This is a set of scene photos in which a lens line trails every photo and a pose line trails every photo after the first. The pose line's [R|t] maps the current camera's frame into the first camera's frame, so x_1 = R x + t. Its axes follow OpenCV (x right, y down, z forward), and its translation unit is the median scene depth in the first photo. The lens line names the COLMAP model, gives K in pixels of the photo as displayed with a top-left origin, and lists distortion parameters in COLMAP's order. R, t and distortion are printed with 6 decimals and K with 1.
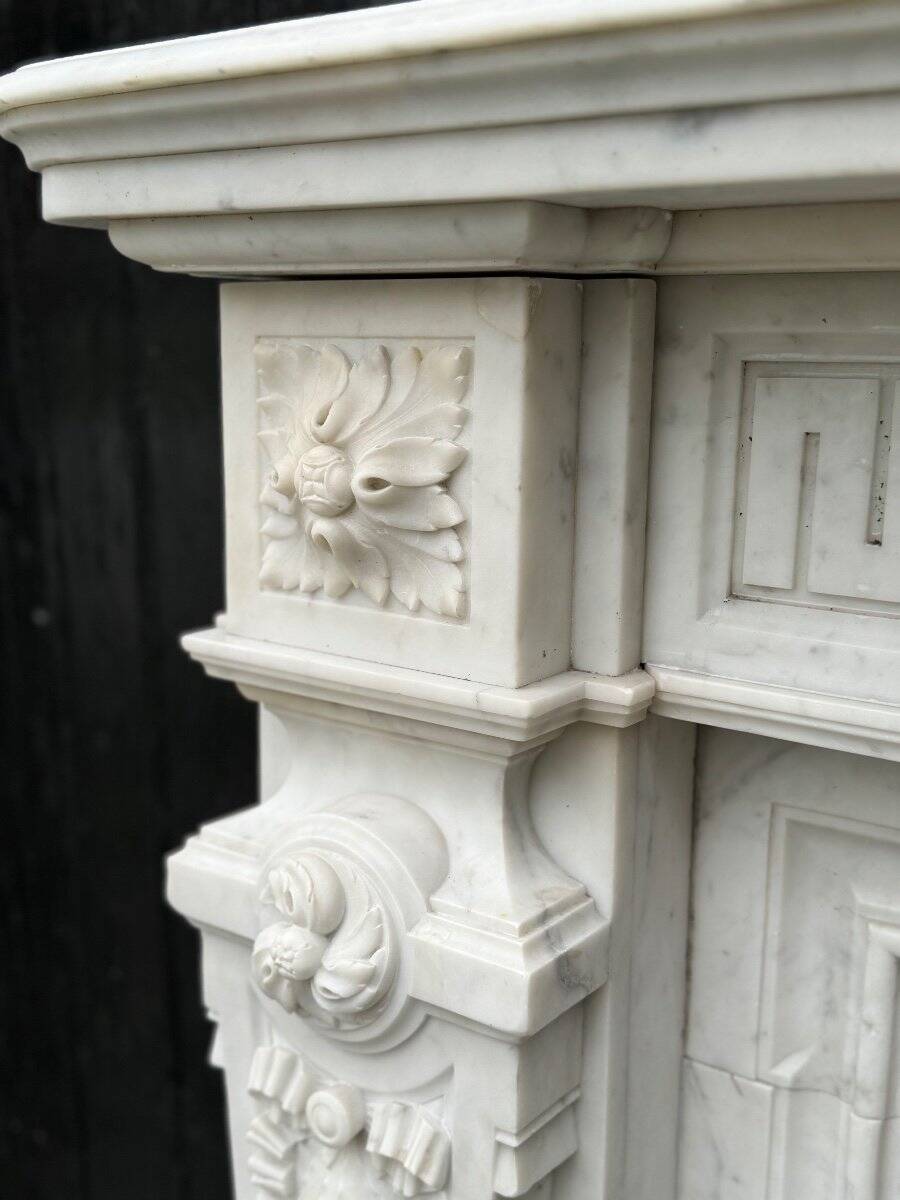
lens RADIAL K [[1379.0, 0, 441.1], [0, 1379.0, 616.1], [0, 0, 1]] dist [0.112172, 0.000000]
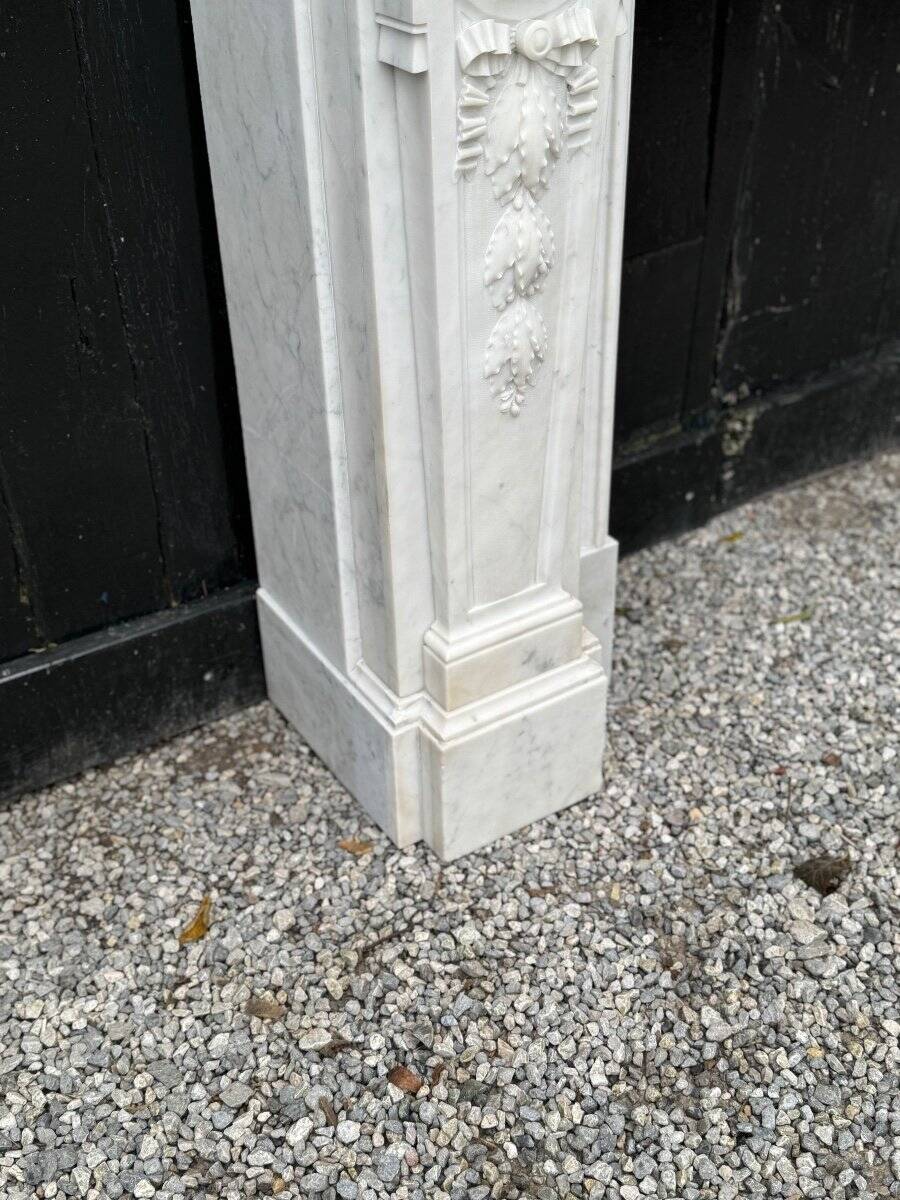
lens RADIAL K [[1379.0, 0, 436.7], [0, 1379.0, 608.4], [0, 0, 1]] dist [0.112172, 0.000000]
pose [[0.372018, -0.542564, 0.753145, -1.698277], [0.219773, 0.839796, 0.496430, 0.095059], [-0.901833, -0.019160, 0.431660, 0.433405]]
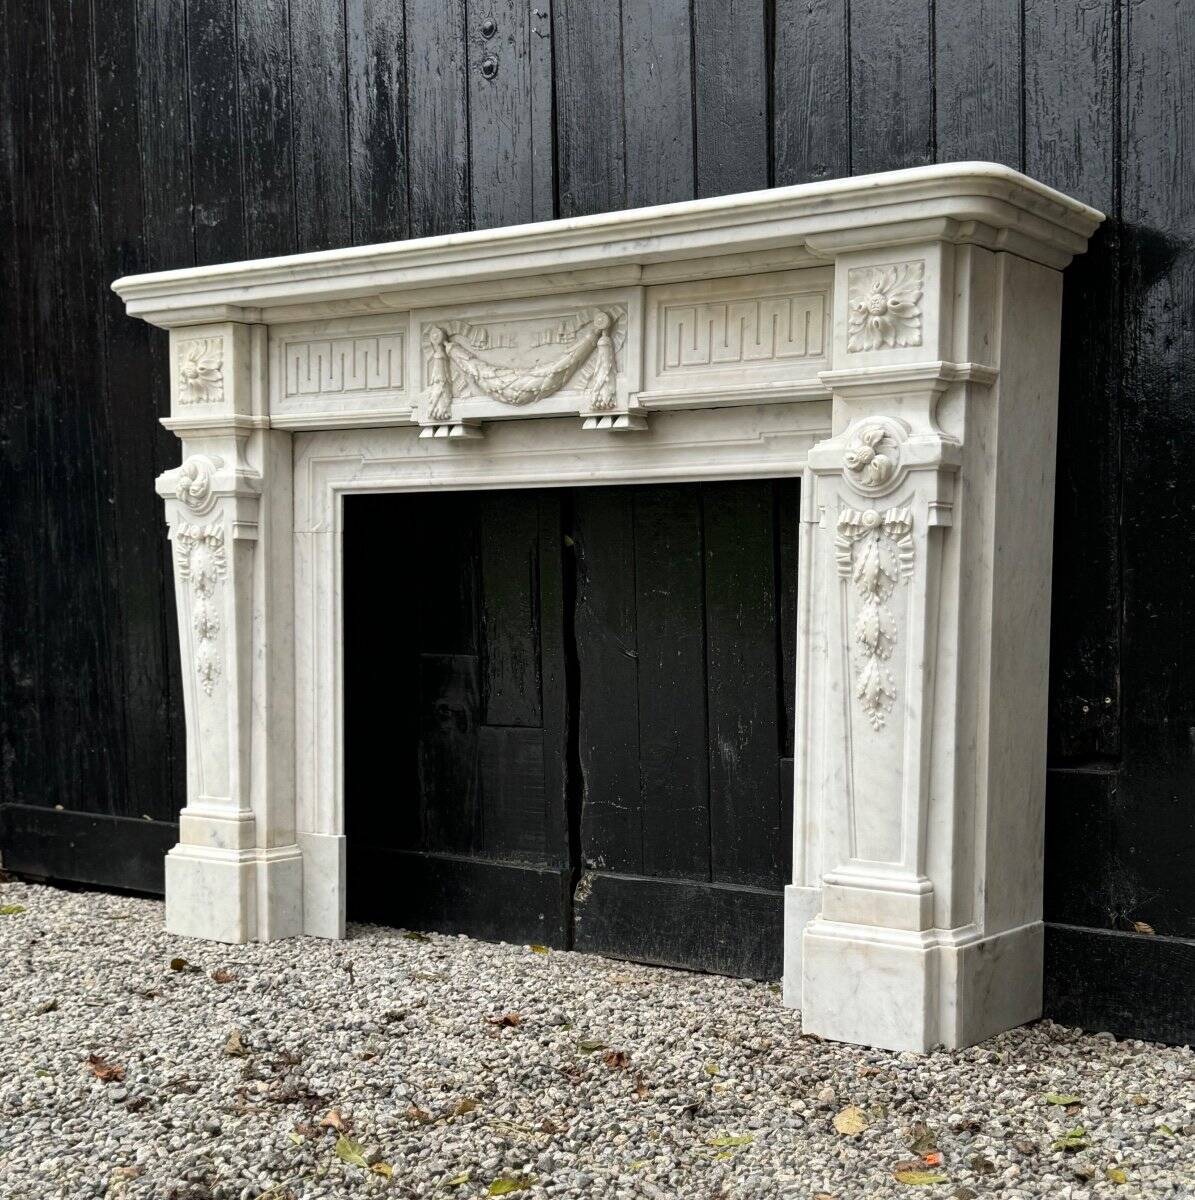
lens RADIAL K [[1846.2, 0, 608.5], [0, 1846.2, 748.3], [0, 0, 1]] dist [0.141802, 0.000000]
pose [[0.999885, -0.005474, 0.014176, 1.073121], [0.007161, 0.992526, -0.121822, 1.707494], [-0.013403, 0.121909, 0.992451, -4.447308]]
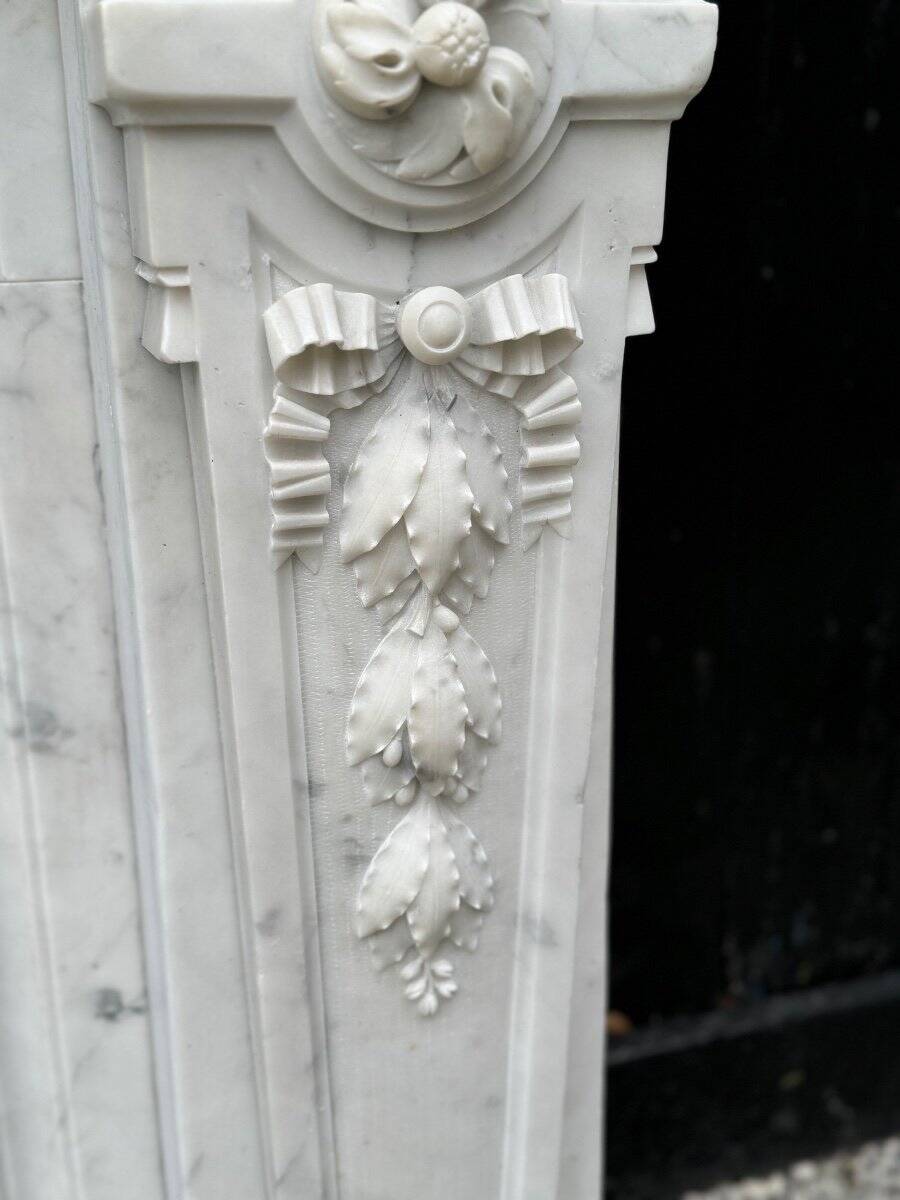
lens RADIAL K [[1379.0, 0, 436.9], [0, 1379.0, 603.4], [0, 0, 1]] dist [0.112172, 0.000000]
pose [[0.552927, -0.286163, 0.782549, 1.077126], [0.182280, 0.957969, 0.221517, 0.636022], [-0.813047, 0.020161, 0.581848, -0.709688]]
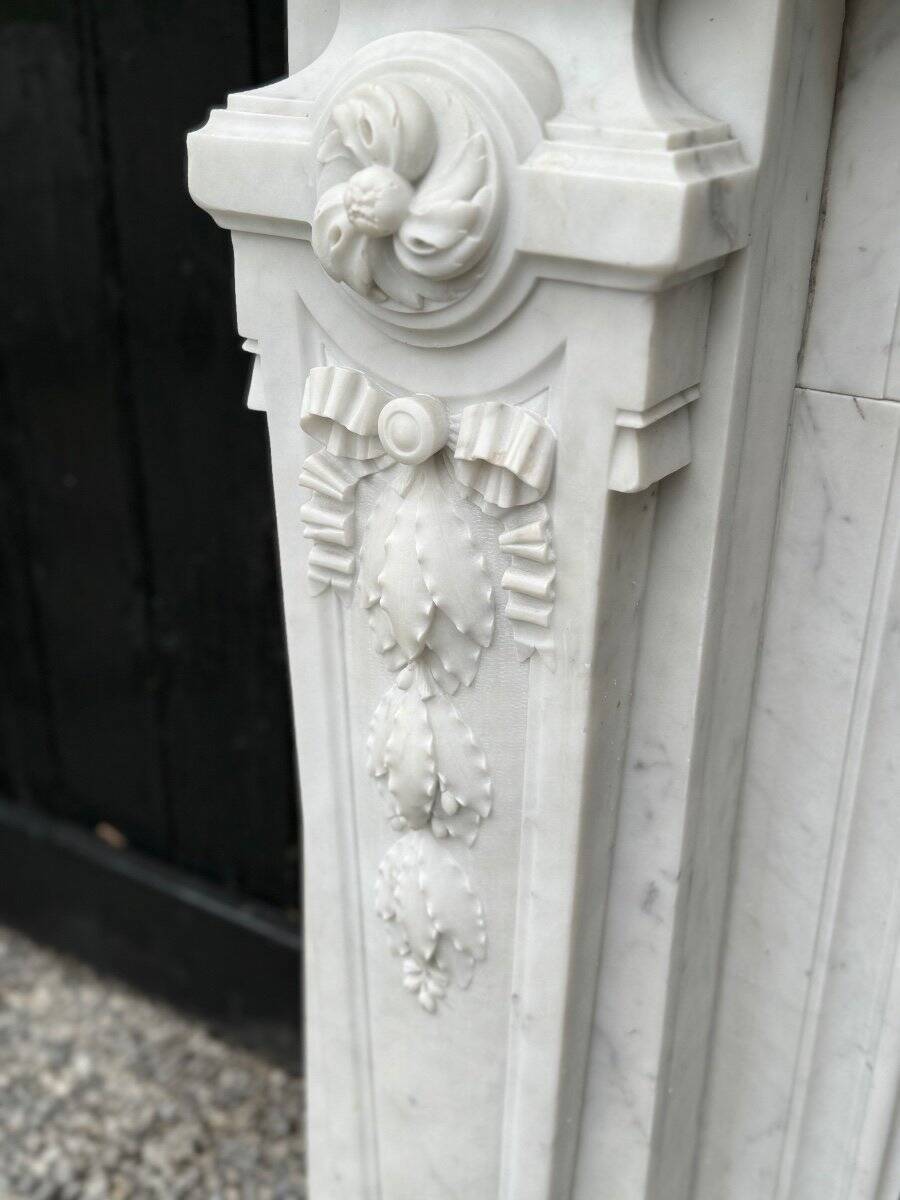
lens RADIAL K [[1379.0, 0, 455.2], [0, 1379.0, 604.9], [0, 0, 1]] dist [0.112172, 0.000000]
pose [[0.996424, -0.017909, 0.082579, -0.127289], [-0.000721, 0.975445, 0.220241, 0.288154], [-0.084496, -0.219513, 0.971944, 0.158461]]
